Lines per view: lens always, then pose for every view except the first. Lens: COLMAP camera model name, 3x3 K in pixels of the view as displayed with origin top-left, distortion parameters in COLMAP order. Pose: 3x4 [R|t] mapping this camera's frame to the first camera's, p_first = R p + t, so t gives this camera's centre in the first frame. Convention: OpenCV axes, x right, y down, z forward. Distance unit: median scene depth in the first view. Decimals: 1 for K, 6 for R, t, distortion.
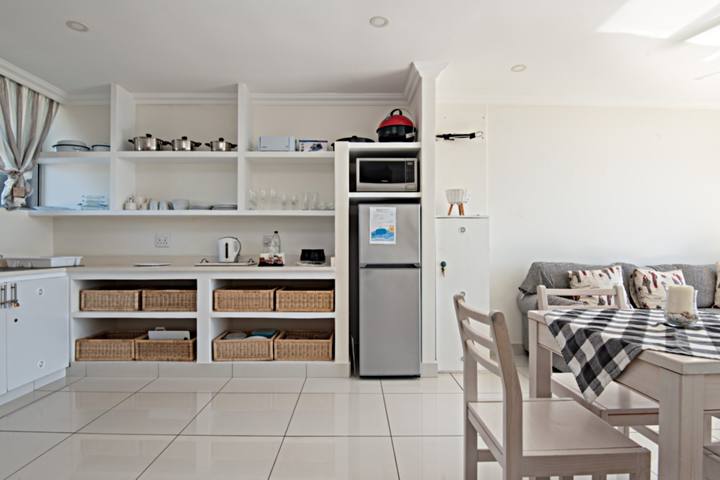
lens RADIAL K [[368.8, 0, 360.0], [0, 368.8, 240.0], [0, 0, 1]] dist [0.001619, -0.022416]
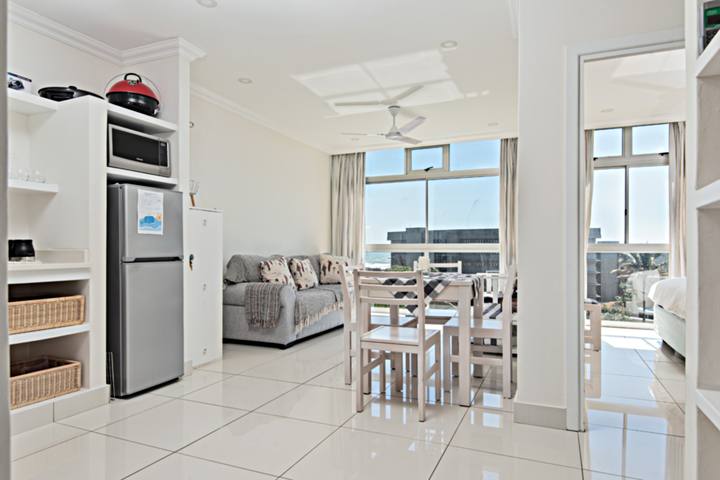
lens RADIAL K [[448.3, 0, 361.6], [0, 448.3, 242.8], [0, 0, 1]] dist [0.000678, -0.000099]
pose [[0.409456, 0.011344, 0.912260, -0.645264], [-0.015308, 0.999867, -0.005562, 0.027547], [-0.912202, -0.011687, 0.409575, 0.115906]]
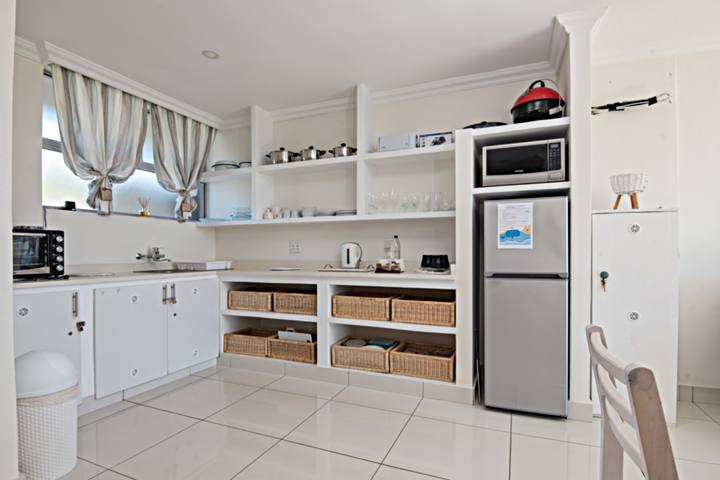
lens RADIAL K [[369.8, 0, 355.4], [0, 369.8, 251.9], [0, 0, 1]] dist [0.001233, -0.024276]
pose [[0.913628, -0.002227, -0.406545, 0.066978], [0.009013, 0.999850, 0.014777, 0.002741], [0.406451, -0.017165, 0.913511, 0.106497]]
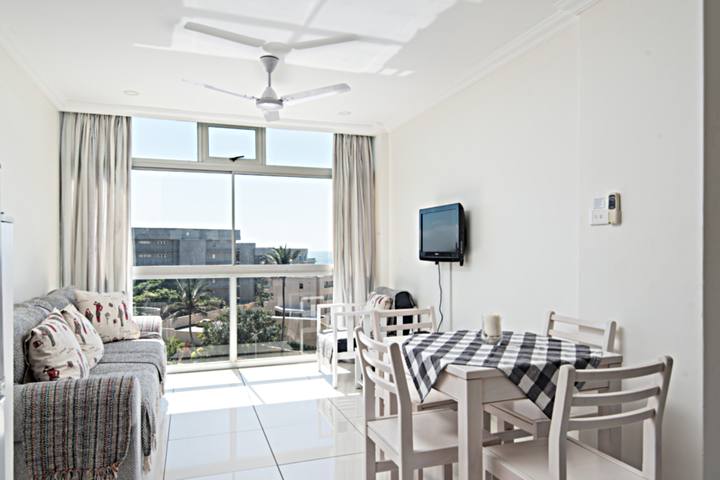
lens RADIAL K [[493.8, 0, 360.0], [0, 493.8, 240.0], [0, 0, 1]] dist [-0.002086, -0.001486]
pose [[-0.319075, 0.015985, 0.947595, -0.262995], [-0.017575, 0.999586, -0.022780, -0.036977], [-0.947566, -0.023922, -0.318662, 0.815525]]
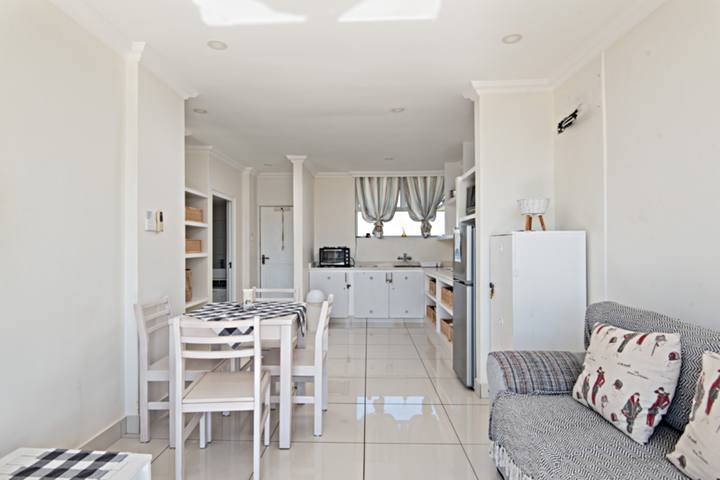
lens RADIAL K [[368.8, 0, 360.0], [0, 368.8, 240.0], [0, 0, 1]] dist [0.001619, -0.022416]
pose [[-0.026046, -0.020277, -0.999455, 1.155499], [0.022126, 0.999538, -0.020855, -0.037531], [0.999416, -0.022657, -0.025585, 0.677384]]
